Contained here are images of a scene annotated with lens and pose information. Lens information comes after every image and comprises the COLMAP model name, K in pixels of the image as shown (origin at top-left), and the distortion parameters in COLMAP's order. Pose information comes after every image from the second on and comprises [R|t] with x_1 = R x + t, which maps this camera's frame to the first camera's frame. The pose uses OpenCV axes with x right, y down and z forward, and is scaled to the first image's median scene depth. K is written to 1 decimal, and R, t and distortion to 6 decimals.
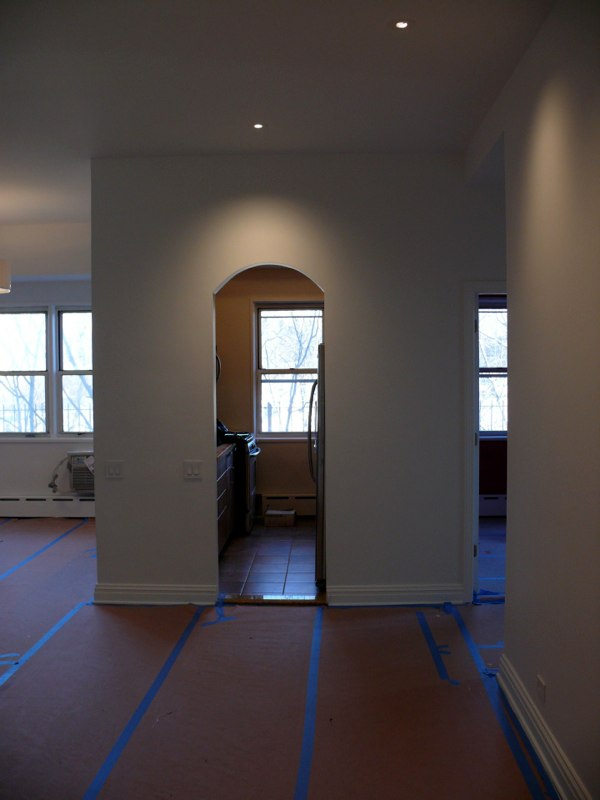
lens RADIAL K [[813.7, 0, 300.0], [0, 813.7, 400.0], [0, 0, 1]] dist [-0.077692, -0.028402]
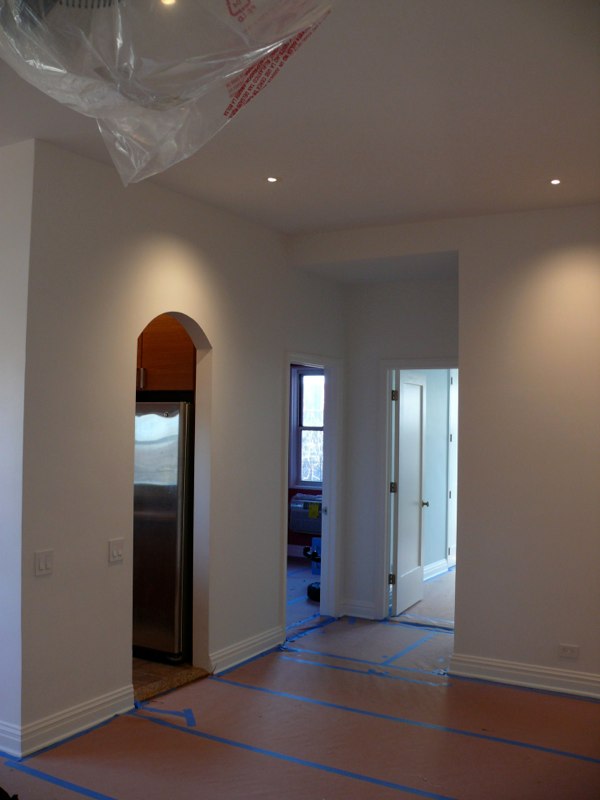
lens RADIAL K [[813.7, 0, 300.0], [0, 813.7, 400.0], [0, 0, 1]] dist [-0.077692, -0.028402]
pose [[0.475981, 0.032174, 0.878867, -0.768739], [0.025886, 0.998385, -0.050569, -0.018164], [-0.879074, 0.046820, 0.474380, 0.448611]]
